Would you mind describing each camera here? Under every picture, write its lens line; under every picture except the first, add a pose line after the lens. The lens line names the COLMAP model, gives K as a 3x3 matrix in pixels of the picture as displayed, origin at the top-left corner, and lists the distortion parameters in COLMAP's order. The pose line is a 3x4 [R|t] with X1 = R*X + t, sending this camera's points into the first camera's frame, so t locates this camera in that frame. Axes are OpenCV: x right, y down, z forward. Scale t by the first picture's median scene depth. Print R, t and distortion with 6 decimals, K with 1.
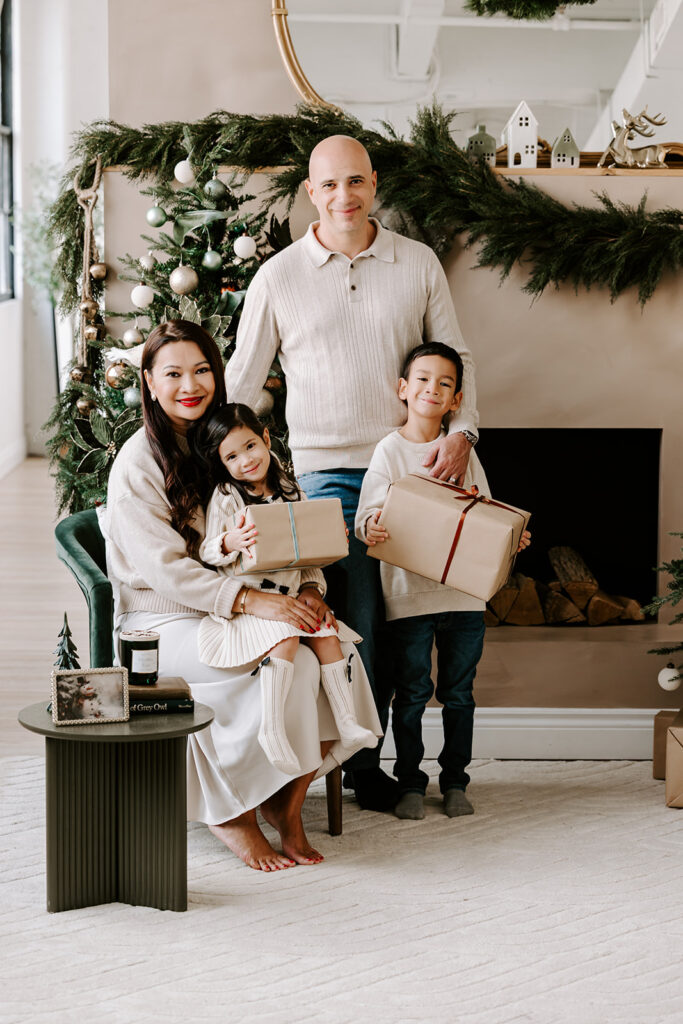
lens RADIAL K [[2450.8, 0, 341.4], [0, 2450.8, 511.9], [0, 0, 1]] dist [0.093421, 0.000000]
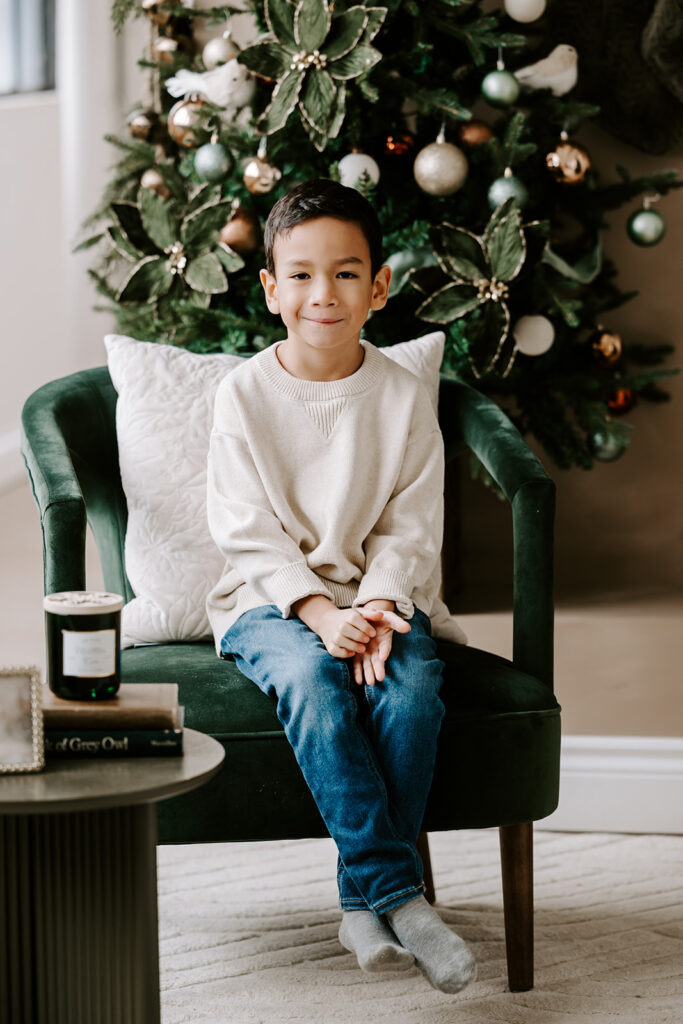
lens RADIAL K [[3626.4, 0, 341.5], [0, 3626.4, 512.4], [0, 0, 1]] dist [0.123470, 0.000000]
pose [[0.987165, 0.007800, -0.159515, 0.082113], [-0.003089, 0.999552, 0.029763, 0.007875], [0.159676, -0.028889, 0.986747, 0.234899]]
